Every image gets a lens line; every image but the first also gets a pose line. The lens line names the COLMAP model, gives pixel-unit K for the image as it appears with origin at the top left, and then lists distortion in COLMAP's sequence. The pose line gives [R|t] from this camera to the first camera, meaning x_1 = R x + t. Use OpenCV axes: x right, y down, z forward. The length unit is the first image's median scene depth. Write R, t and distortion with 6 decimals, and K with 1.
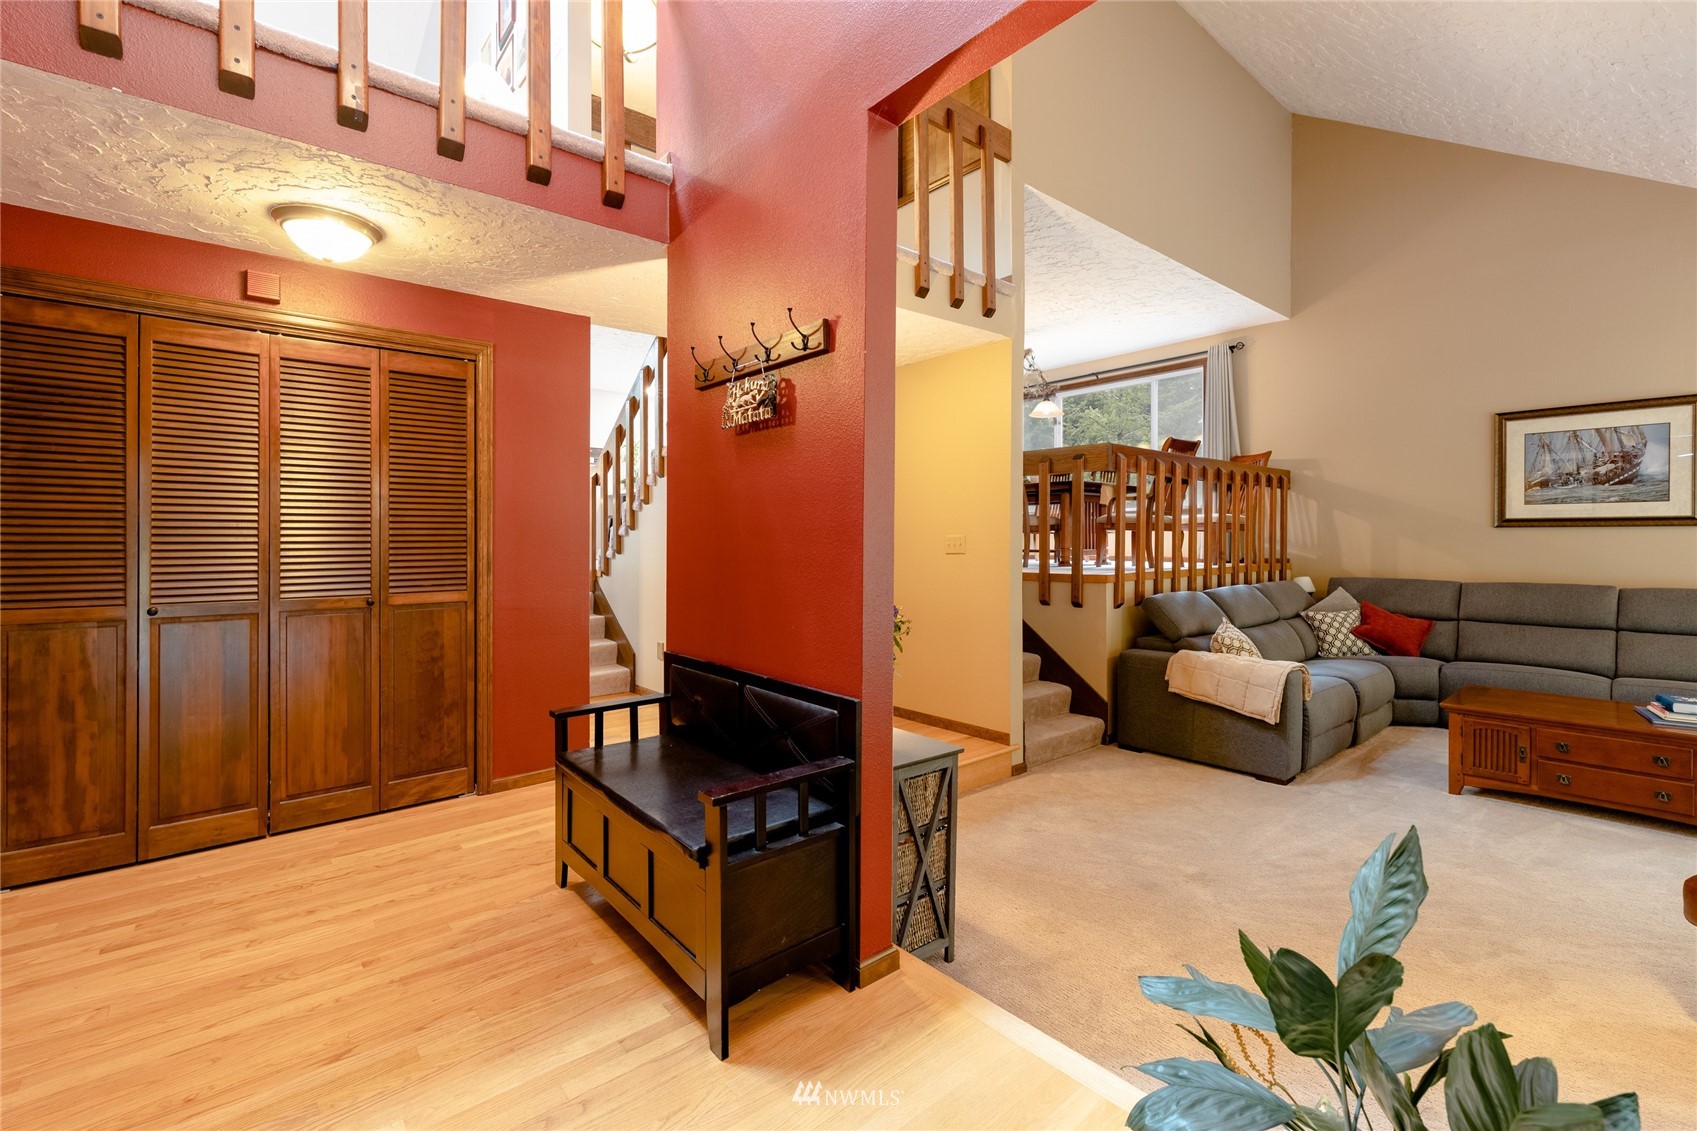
lens RADIAL K [[724.2, 0, 851.8], [0, 724.2, 531.4], [0, 0, 1]] dist [-0.001497, -0.000105]
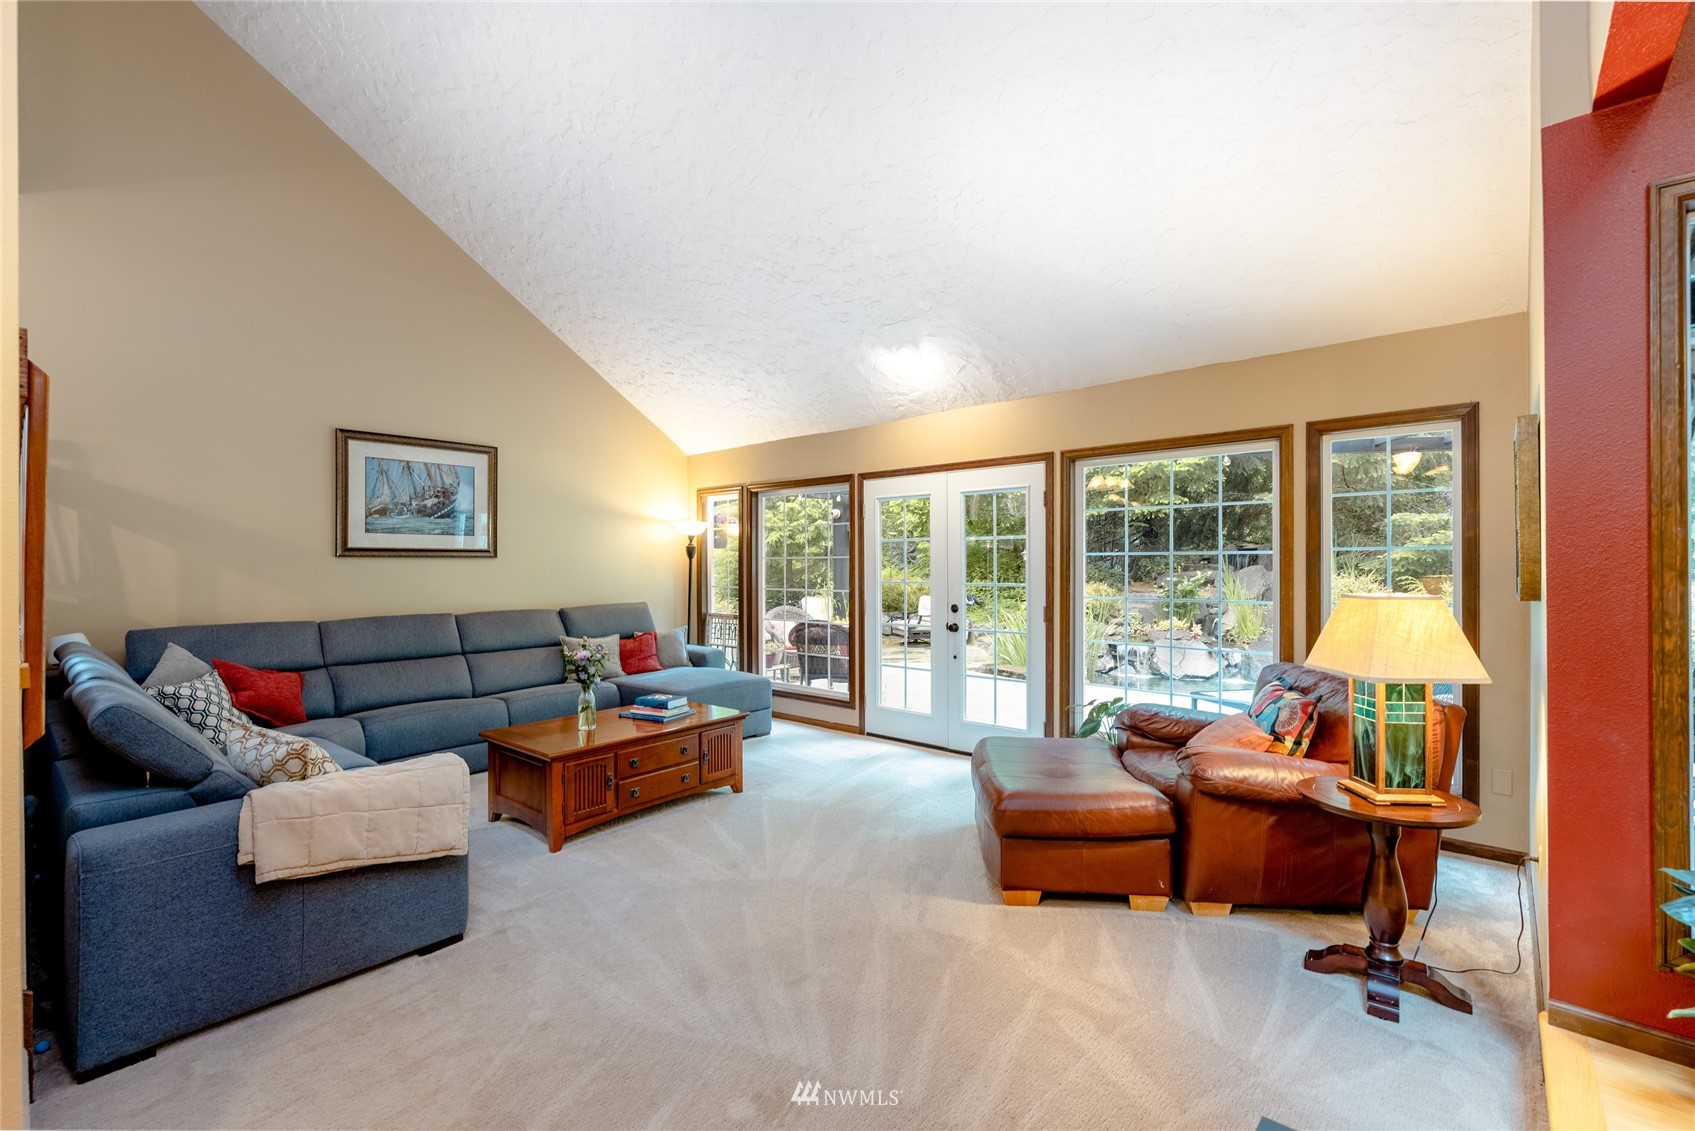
lens RADIAL K [[728.2, 0, 847.5], [0, 728.2, 565.5], [0, 0, 1]] dist [0.000906, 0.000159]
pose [[-0.130089, 0.002767, 0.991498, -0.077326], [-0.003967, 0.999987, -0.003311, 0.005607], [-0.991494, -0.004364, -0.130076, 0.509642]]
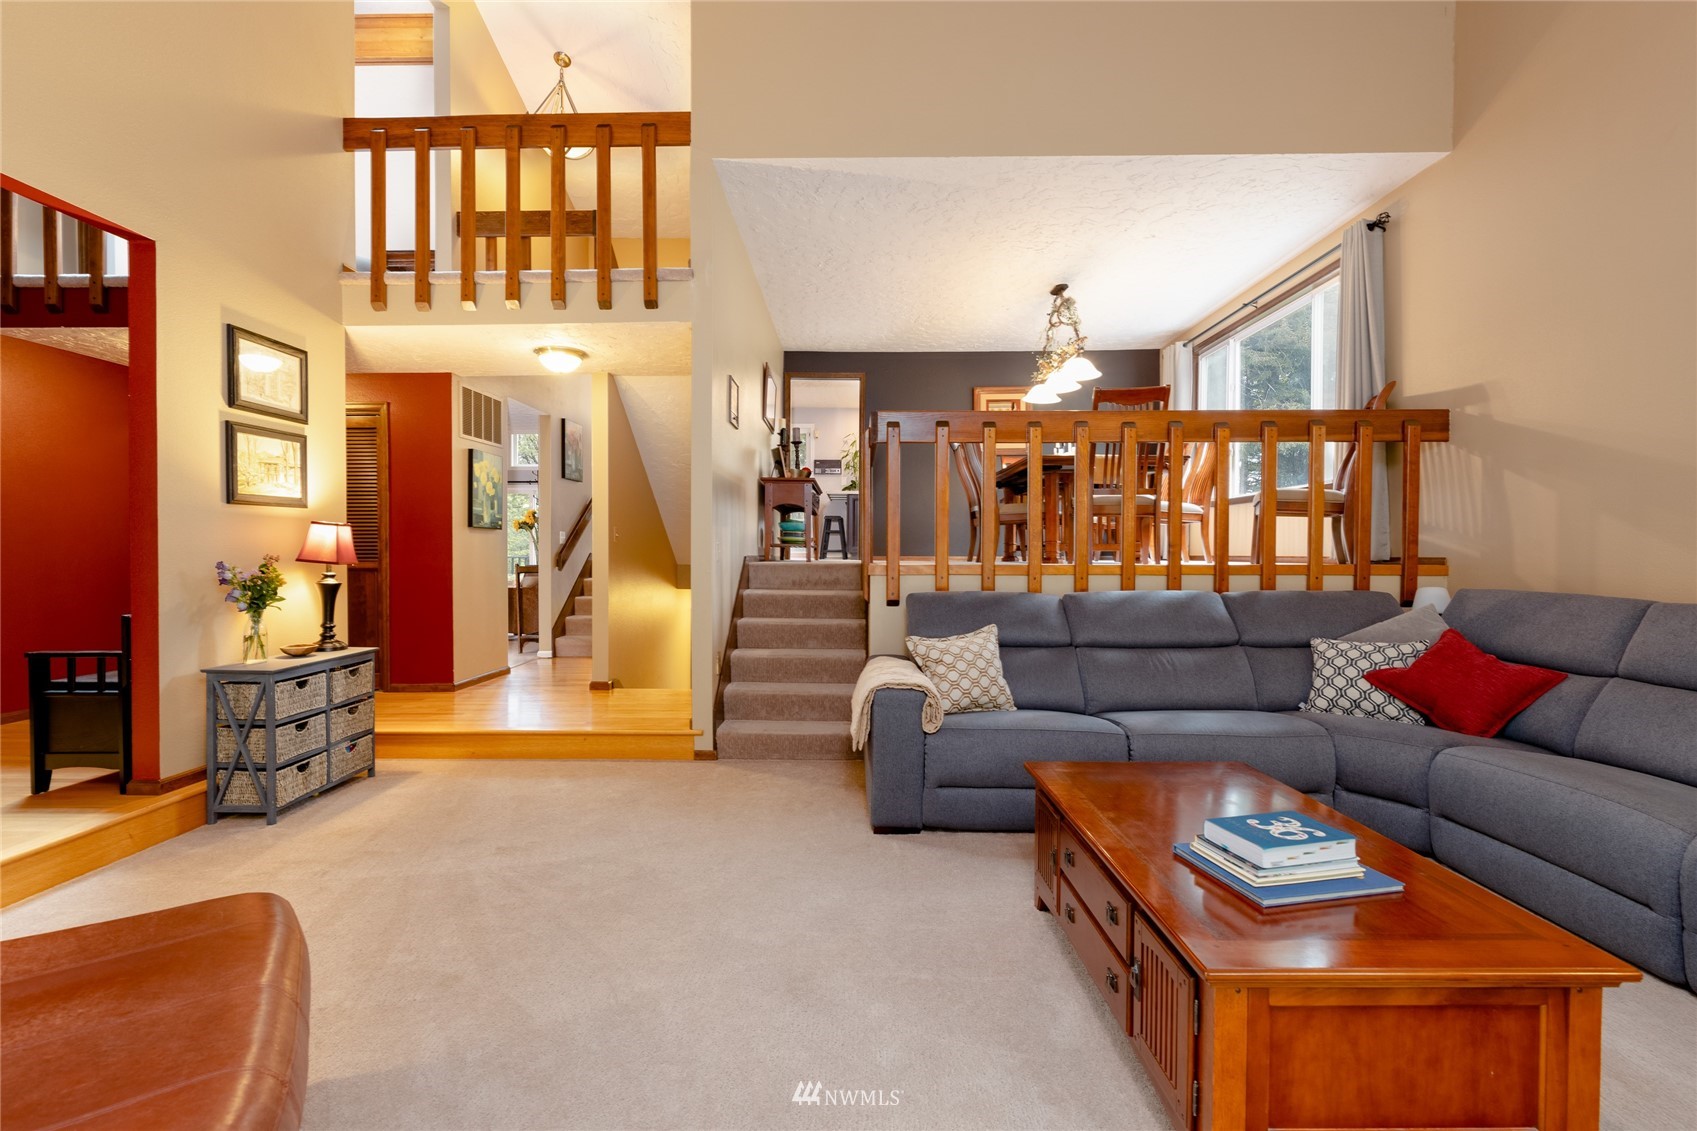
lens RADIAL K [[730.2, 0, 840.4], [0, 730.2, 544.3], [0, 0, 1]] dist [0.003105, 0.000381]
pose [[0.758743, 0.000380, -0.651390, 0.759579], [0.007619, 0.999926, 0.009458, 0.021689], [0.651345, -0.012139, 0.758685, 0.266703]]
